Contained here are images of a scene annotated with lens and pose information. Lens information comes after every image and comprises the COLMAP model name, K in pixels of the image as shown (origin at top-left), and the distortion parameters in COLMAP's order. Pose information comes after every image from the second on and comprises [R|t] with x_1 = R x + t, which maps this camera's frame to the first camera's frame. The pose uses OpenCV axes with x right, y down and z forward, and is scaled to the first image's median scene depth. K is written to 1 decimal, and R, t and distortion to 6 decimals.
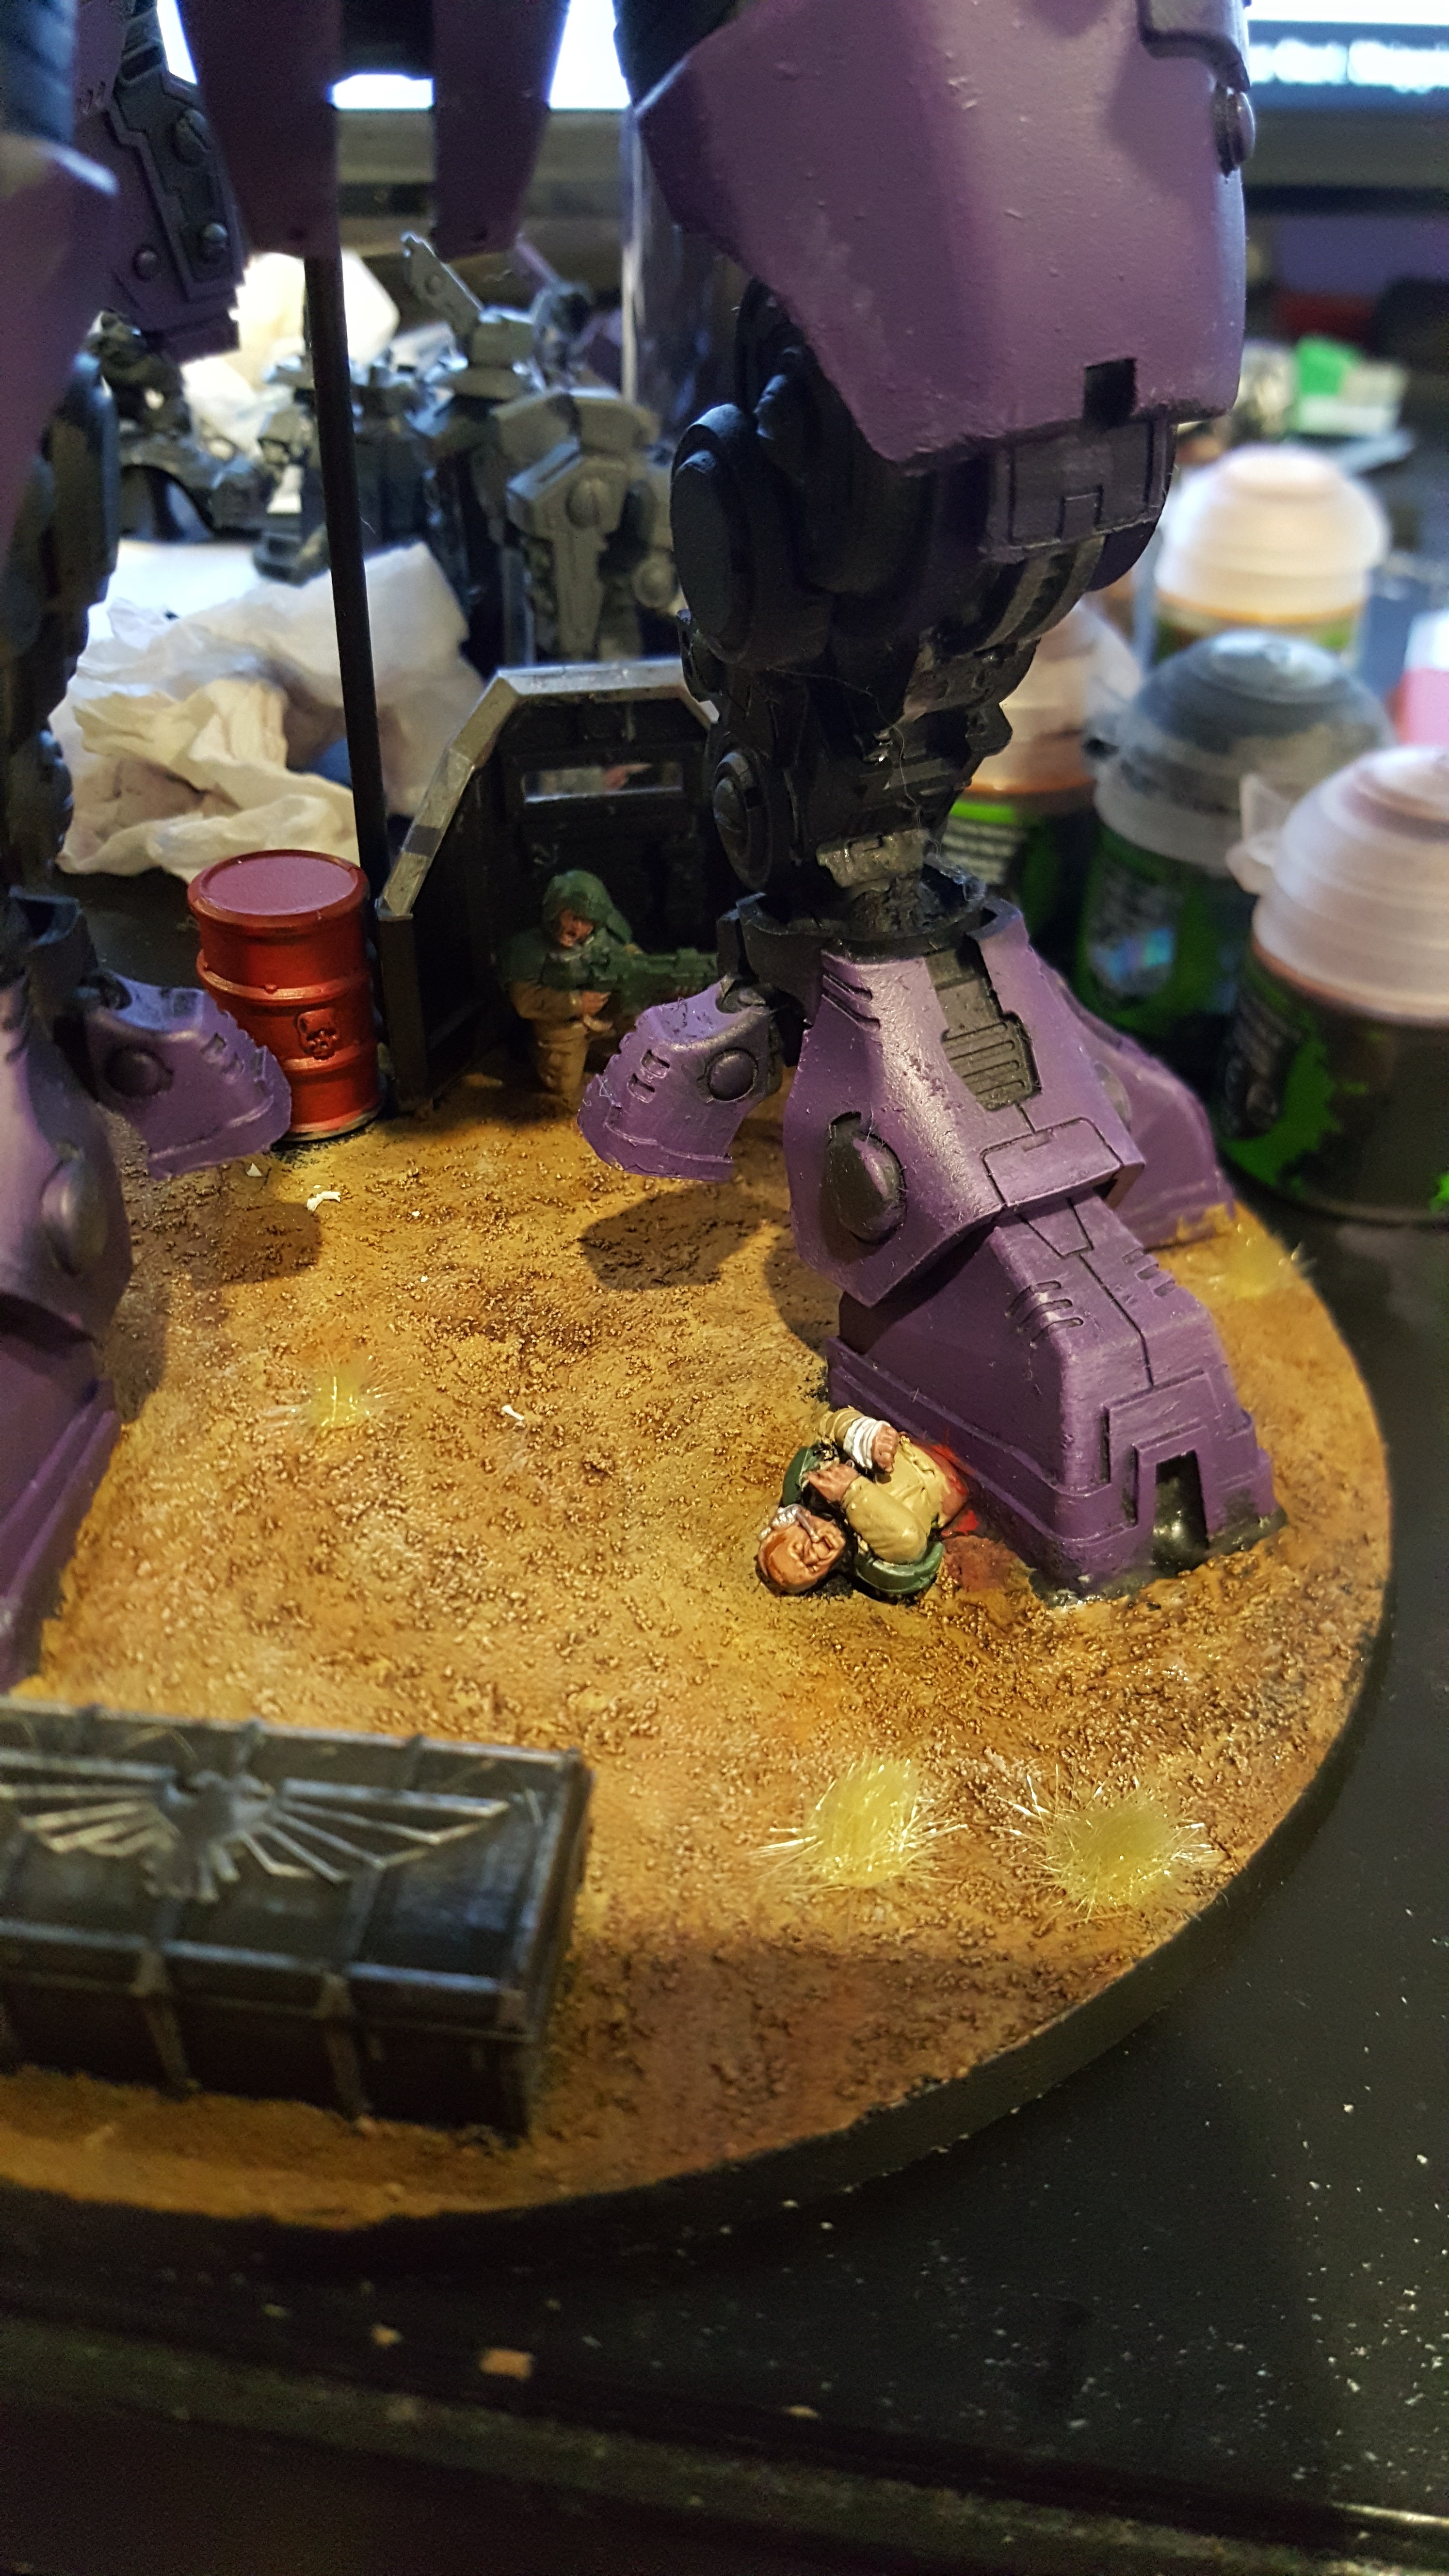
lens RADIAL K [[1912.8, 0, 732.7], [0, 1912.8, 1275.0], [0, 0, 1]] dist [0.120065, -0.208300]
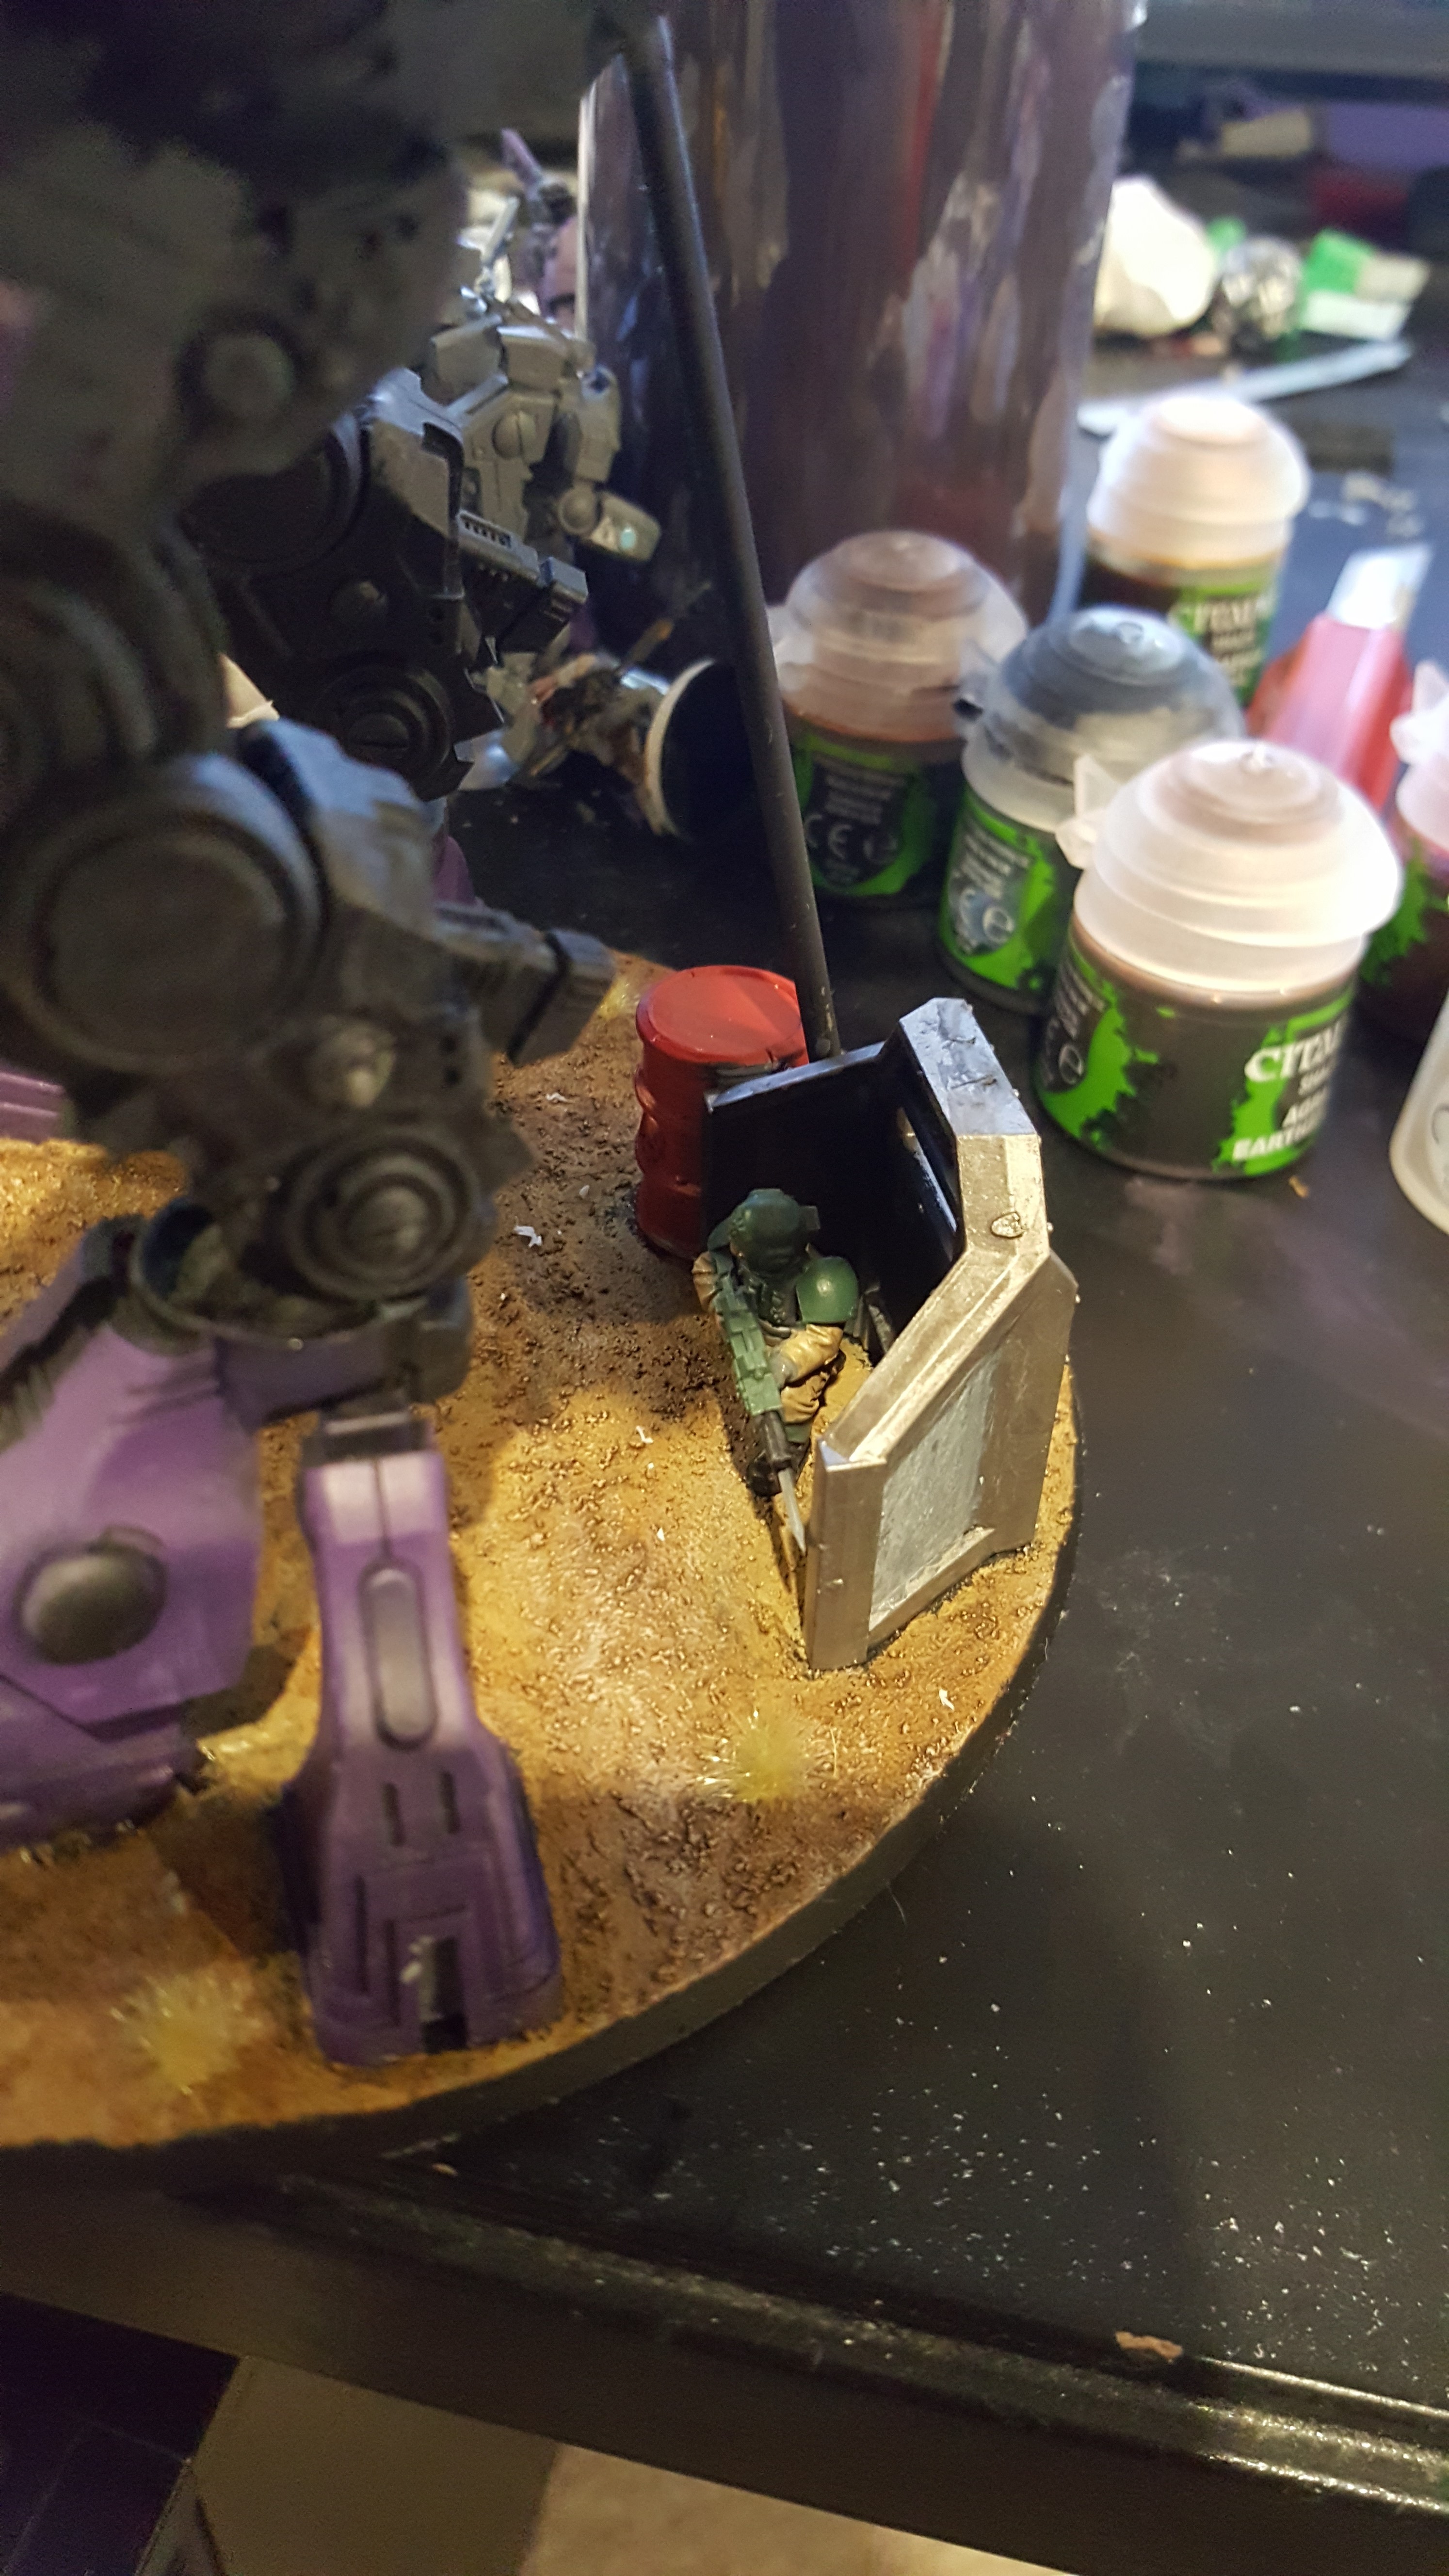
lens RADIAL K [[1947.3, 0, 724.2], [0, 1947.3, 1215.3], [0, 0, 1]] dist [0.206248, -0.494209]
pose [[0.997699, 0.062347, -0.026628, 0.136442], [-0.060605, 0.996243, 0.061866, -0.071300], [0.030386, -0.060110, 0.997729, -0.143687]]
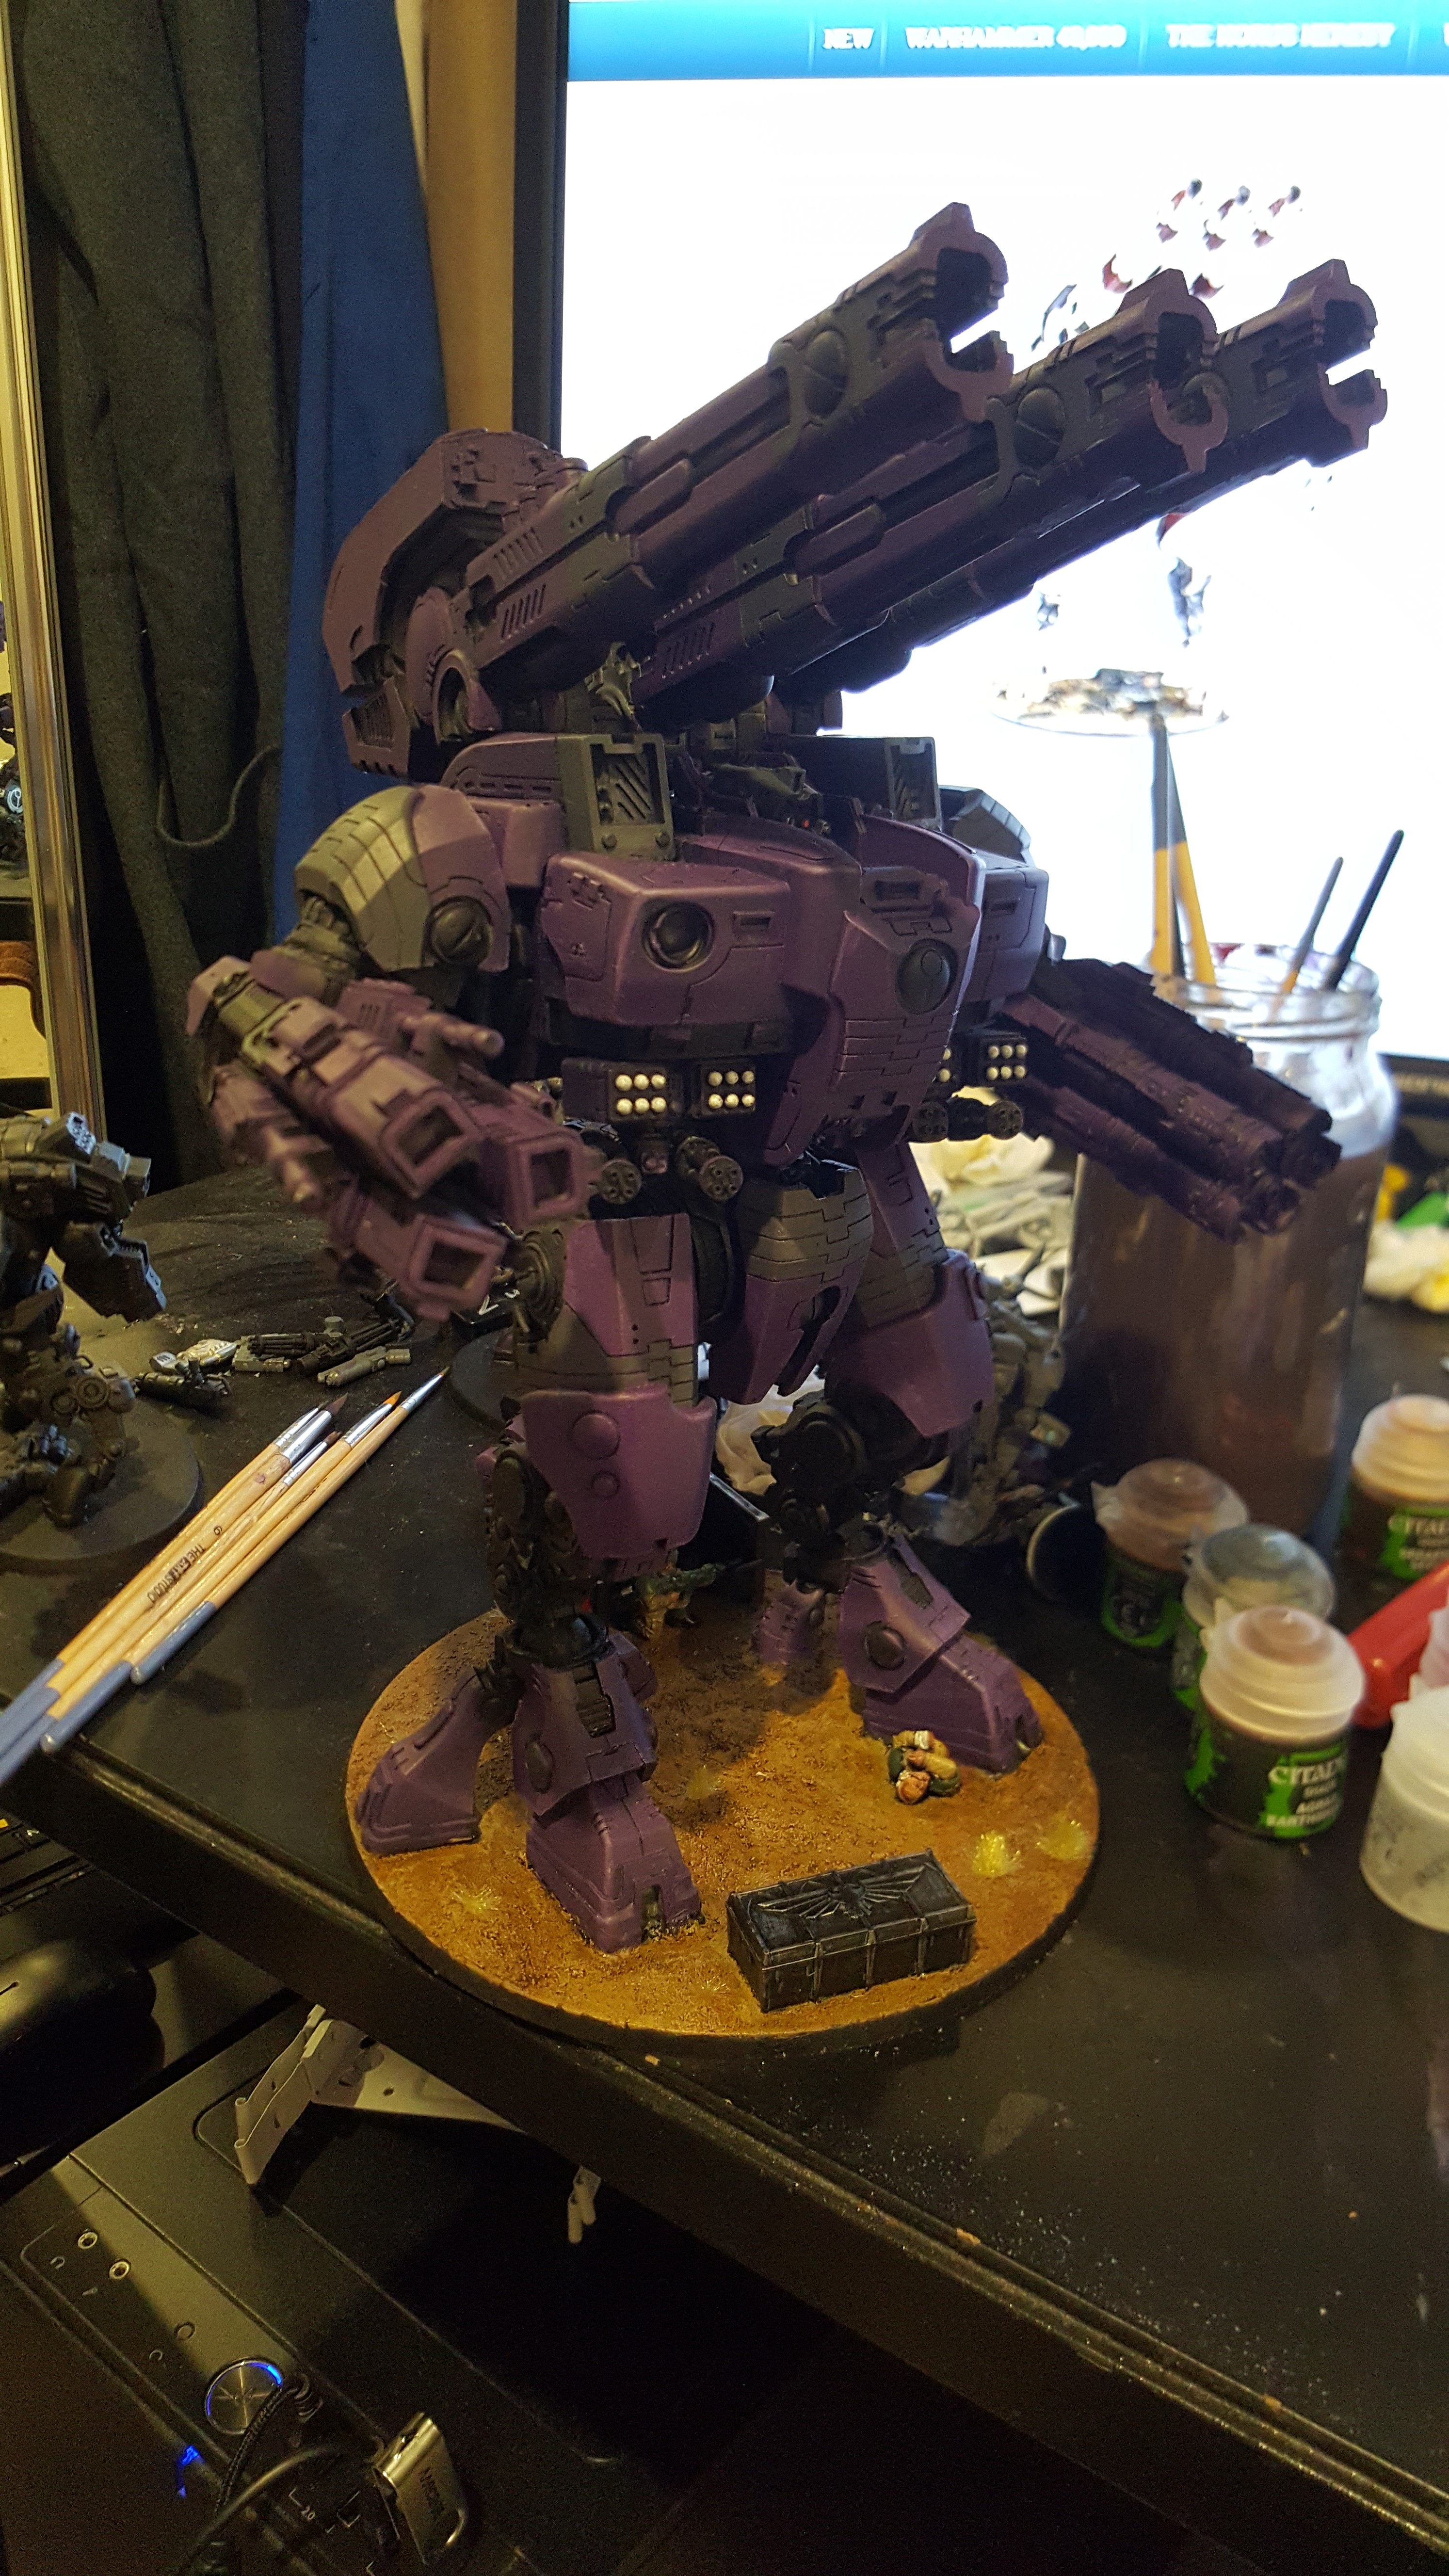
lens RADIAL K [[1912.8, 0, 732.7], [0, 1912.8, 1275.0], [0, 0, 1]] dist [0.120065, -0.208300]
pose [[0.899489, 0.178120, -0.398991, 0.683362], [-0.268567, 0.945662, -0.183292, -0.074278], [0.344662, 0.272025, 0.898449, -1.423341]]
